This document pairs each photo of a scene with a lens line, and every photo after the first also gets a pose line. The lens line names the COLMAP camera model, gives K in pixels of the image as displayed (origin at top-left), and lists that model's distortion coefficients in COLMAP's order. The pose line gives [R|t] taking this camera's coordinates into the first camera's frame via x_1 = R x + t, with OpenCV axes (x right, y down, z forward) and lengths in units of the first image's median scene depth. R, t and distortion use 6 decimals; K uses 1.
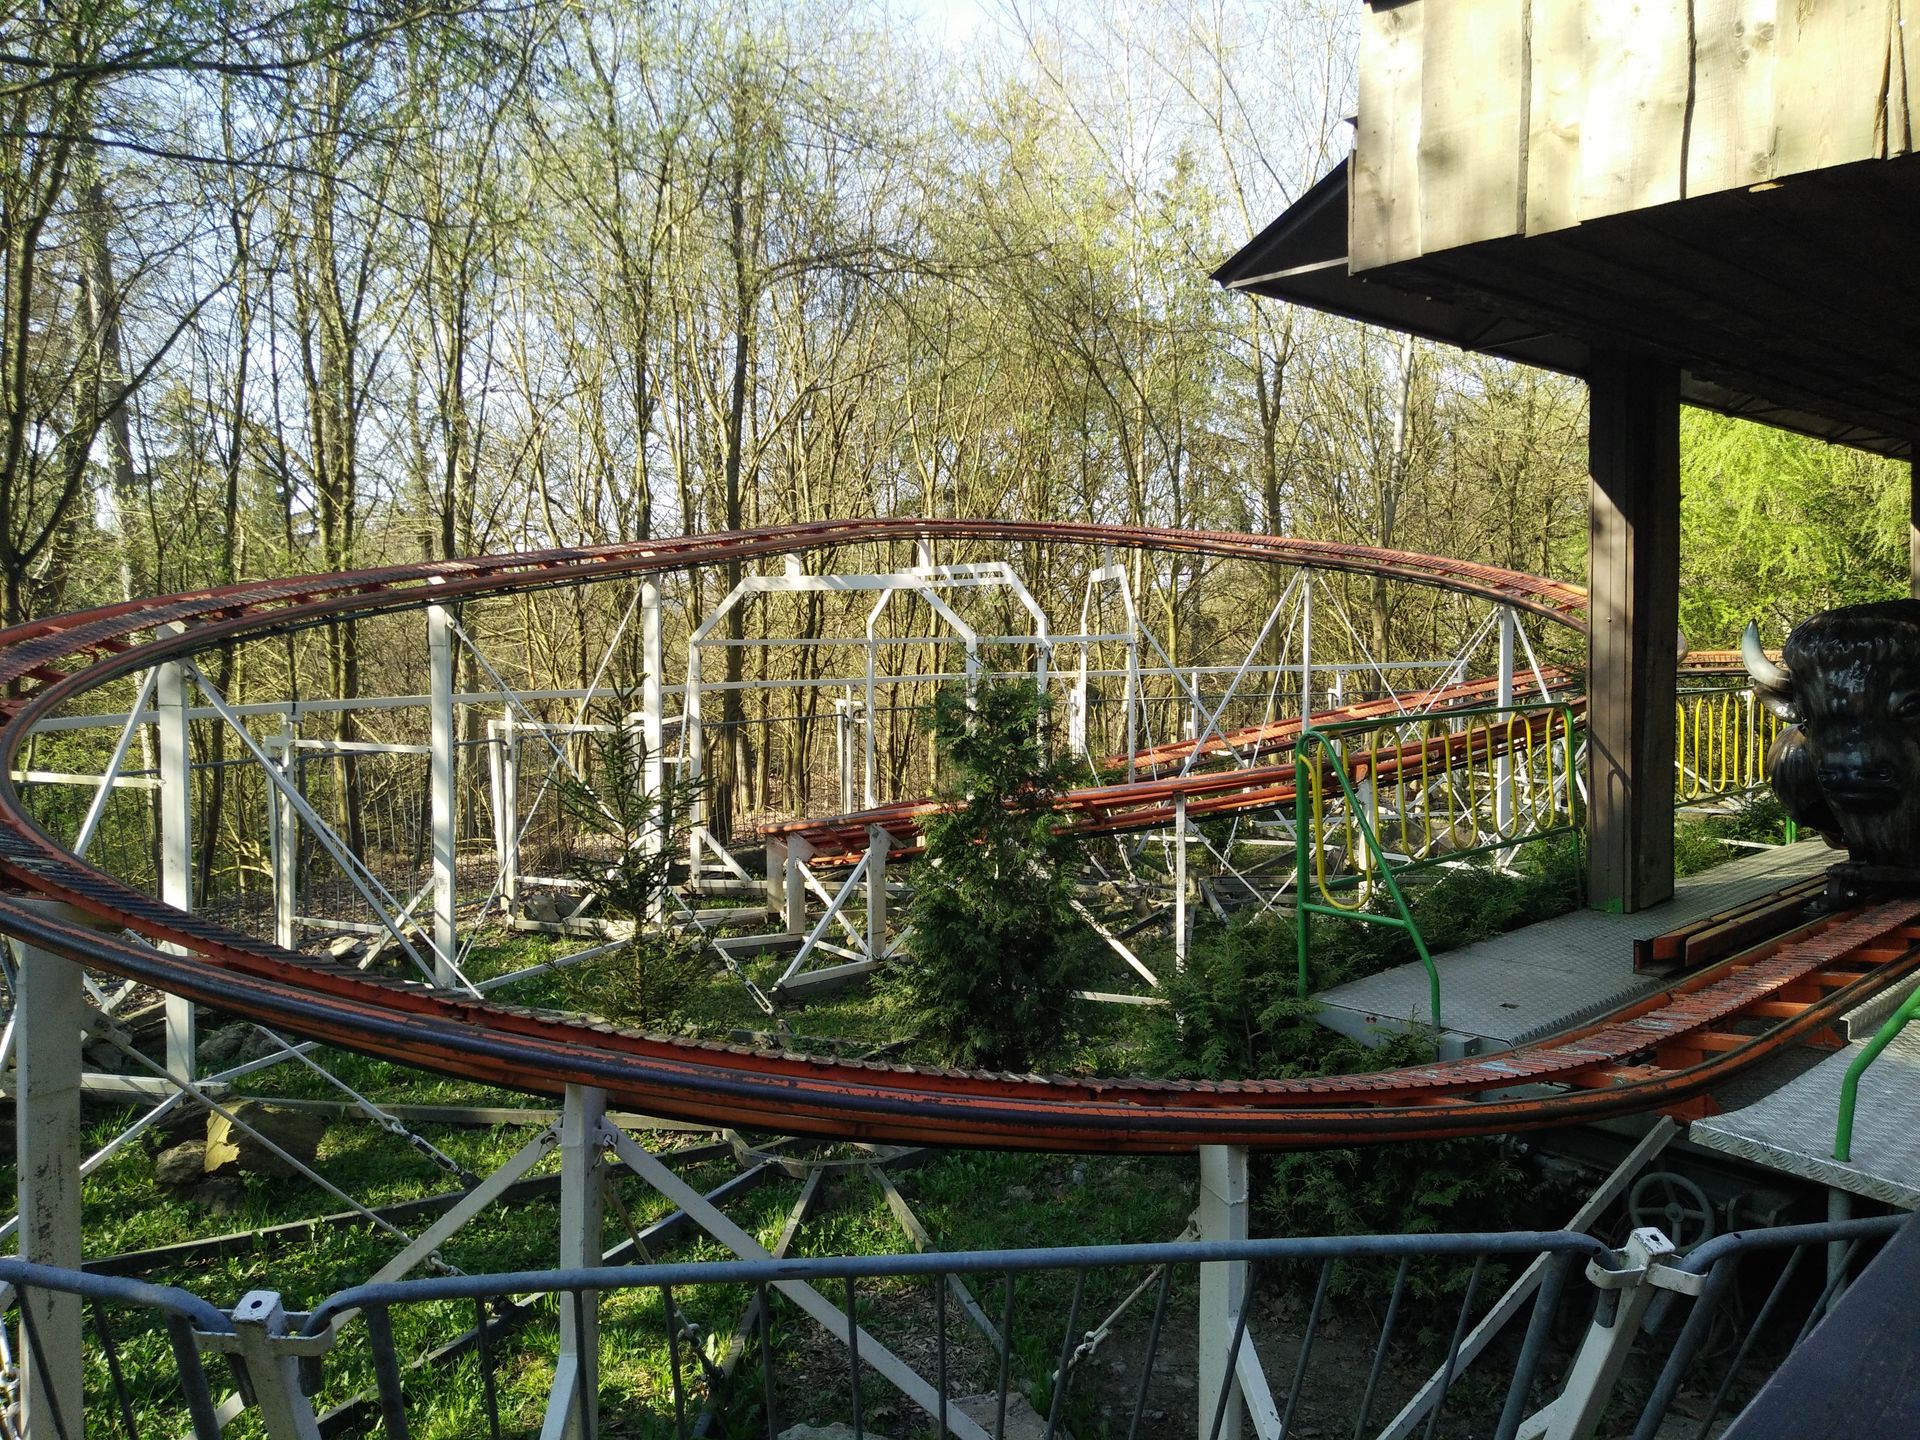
lens RADIAL K [[1415.8, 0, 960.0], [0, 1415.8, 720.0], [0, 0, 1]] dist [-0.000001, -0.002735]
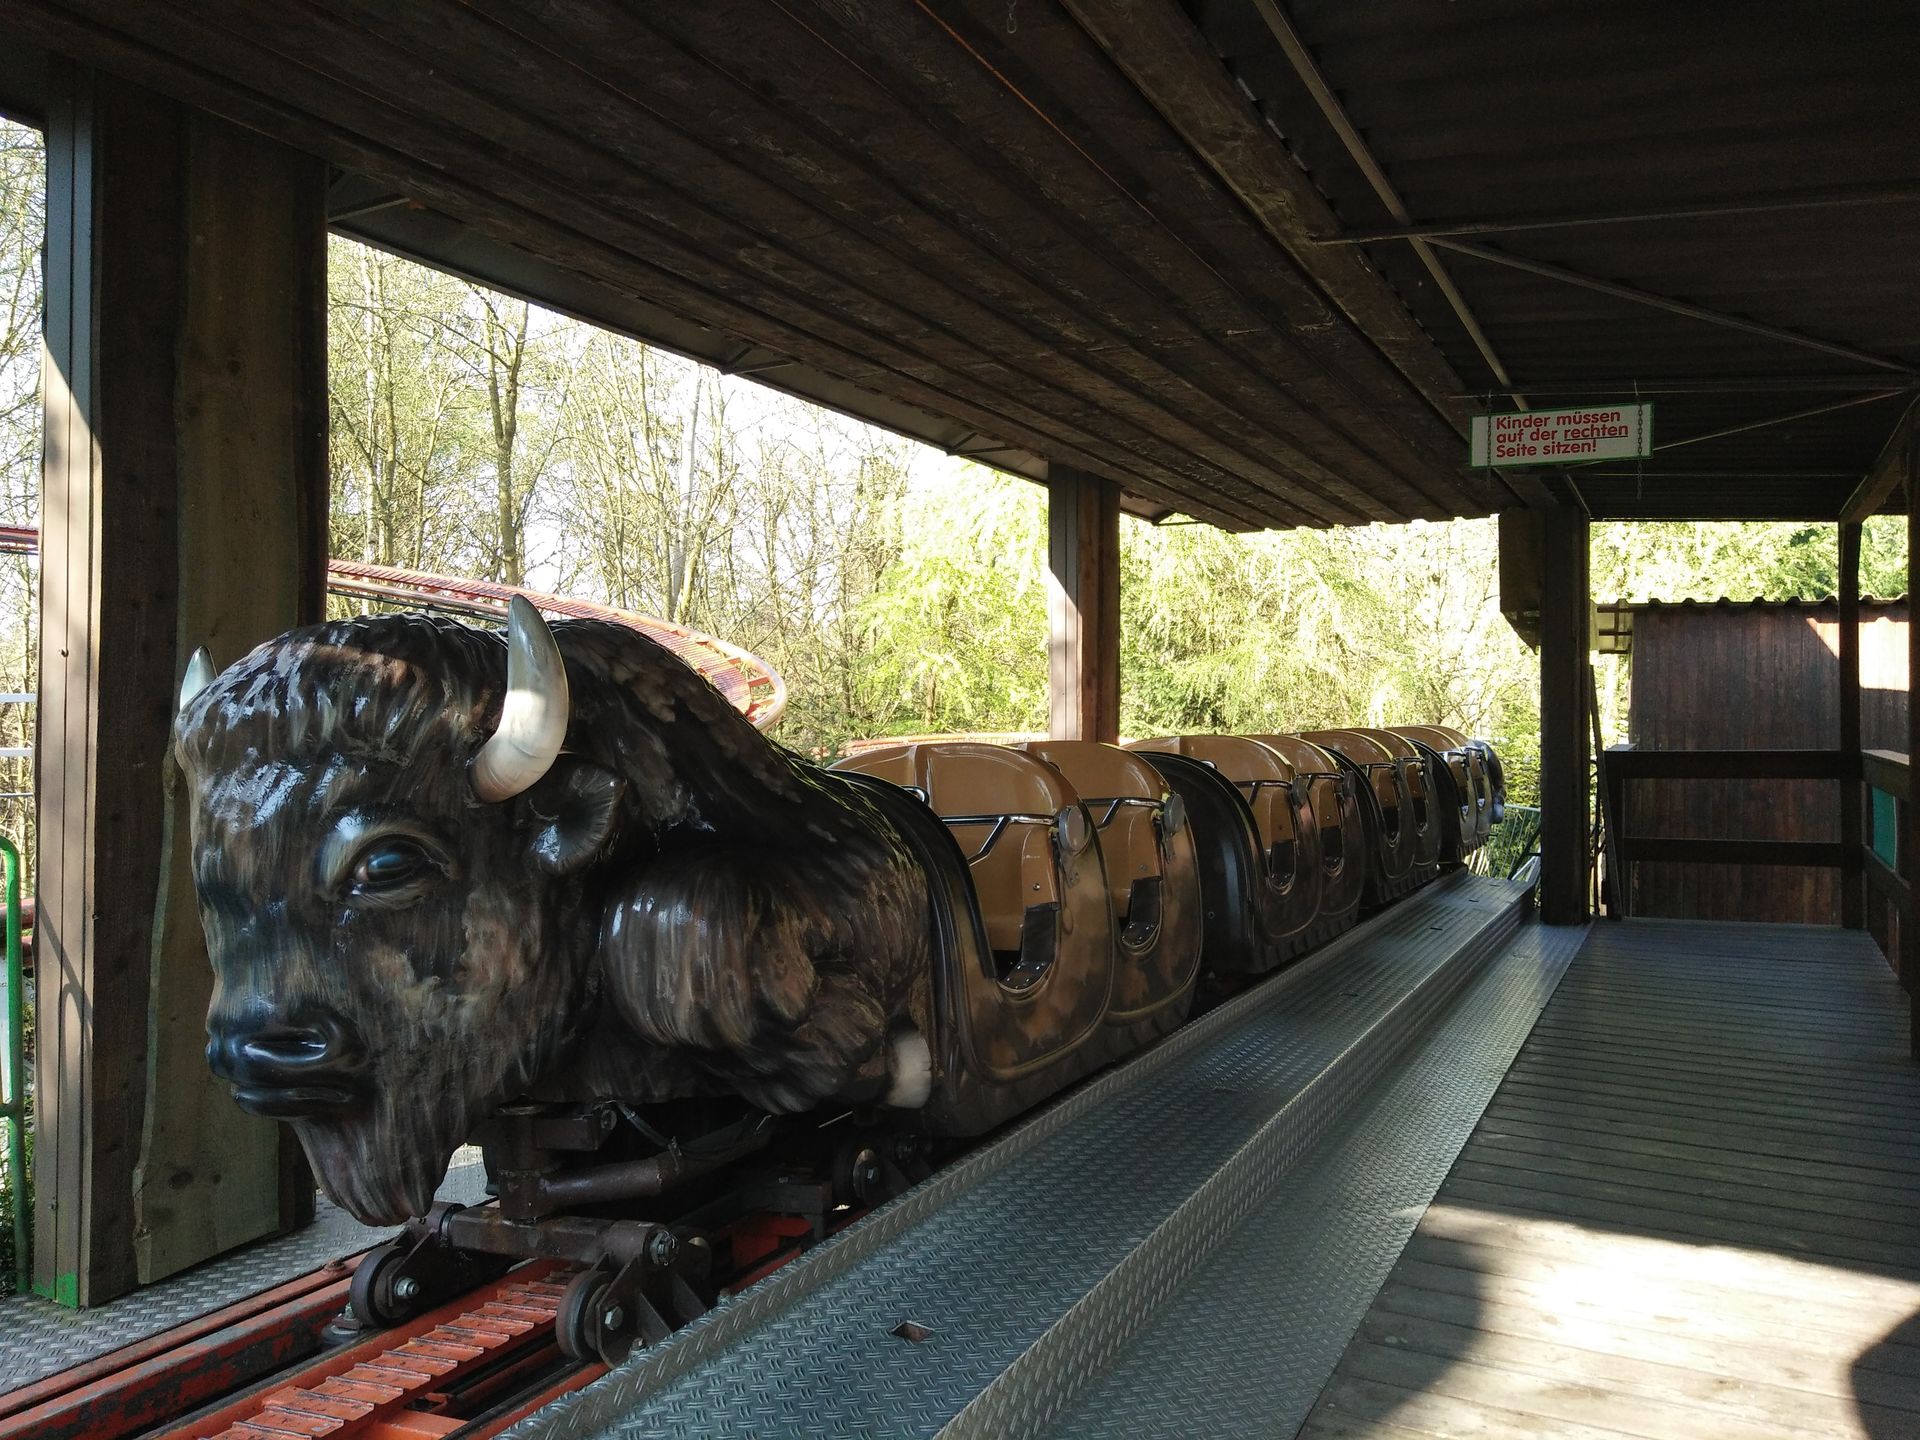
lens RADIAL K [[1415.8, 0, 960.0], [0, 1415.8, 720.0], [0, 0, 1]] dist [-0.000001, -0.002735]
pose [[0.942417, 0.019690, 0.333860, 0.200305], [-0.002116, 0.998597, -0.052919, -0.009254], [-0.334434, 0.049166, 0.941136, 0.166189]]
